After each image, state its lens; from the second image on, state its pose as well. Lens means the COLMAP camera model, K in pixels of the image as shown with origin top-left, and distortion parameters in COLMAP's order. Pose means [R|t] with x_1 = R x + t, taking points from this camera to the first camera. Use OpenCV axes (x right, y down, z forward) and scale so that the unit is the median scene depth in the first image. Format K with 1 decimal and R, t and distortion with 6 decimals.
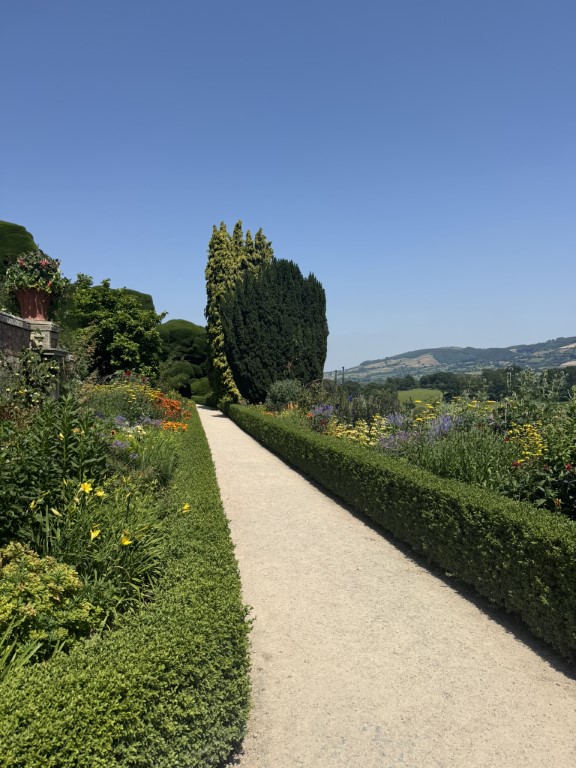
lens RADIAL K [[537.5, 0, 289.5], [0, 537.5, 388.7], [0, 0, 1]] dist [0.058063, -0.002669]
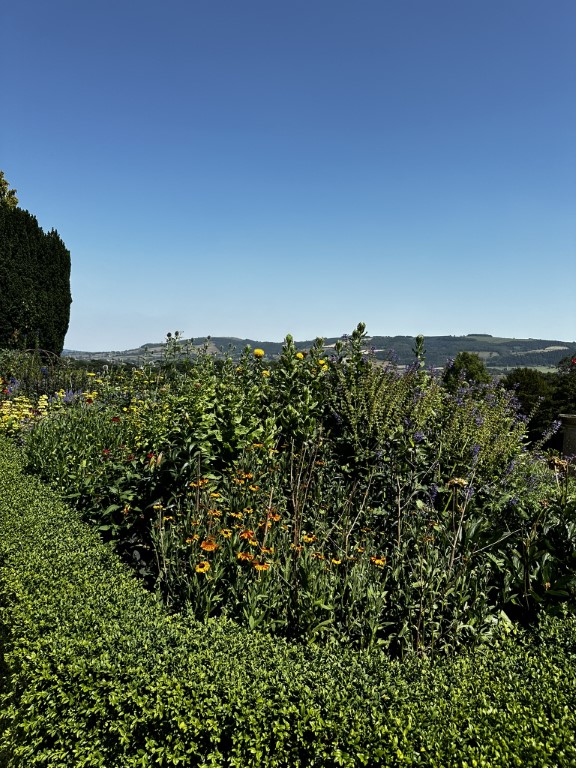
lens RADIAL K [[538.1, 0, 291.5], [0, 538.1, 384.6], [0, 0, 1]] dist [0.007725, -0.000297]
pose [[0.918174, 0.049895, 0.393024, 0.049753], [-0.057149, 0.998343, 0.006771, 0.004746], [-0.392035, -0.028678, 0.919503, 0.039252]]
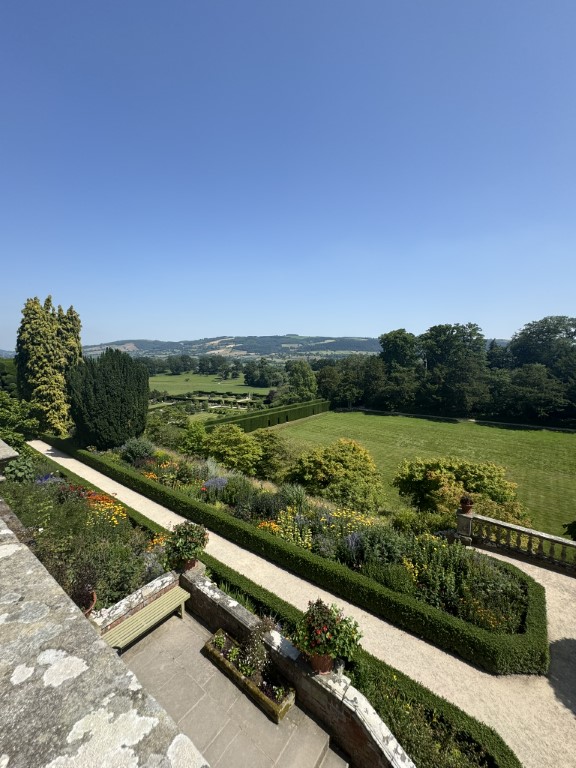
lens RADIAL K [[310.1, 0, 288.6], [0, 310.1, 380.8], [0, 0, 1]] dist [0.000481, 0.000063]
pose [[0.742334, -0.033550, 0.669189, -0.188266], [-0.008895, 0.998164, 0.059910, -0.163123], [-0.669971, -0.050426, 0.740673, 0.021914]]
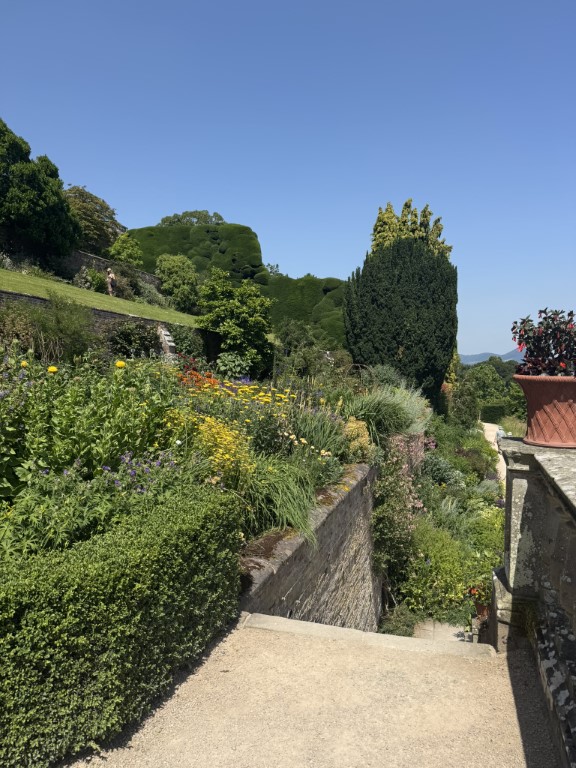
lens RADIAL K [[537.5, 0, 287.6], [0, 537.5, 383.5], [0, 0, 1]] dist [0.058063, -0.002669]
pose [[0.877822, 0.040019, -0.477312, 0.206725], [-0.030556, 0.999153, 0.027576, -0.003525], [0.478011, -0.009622, 0.878301, 0.052190]]
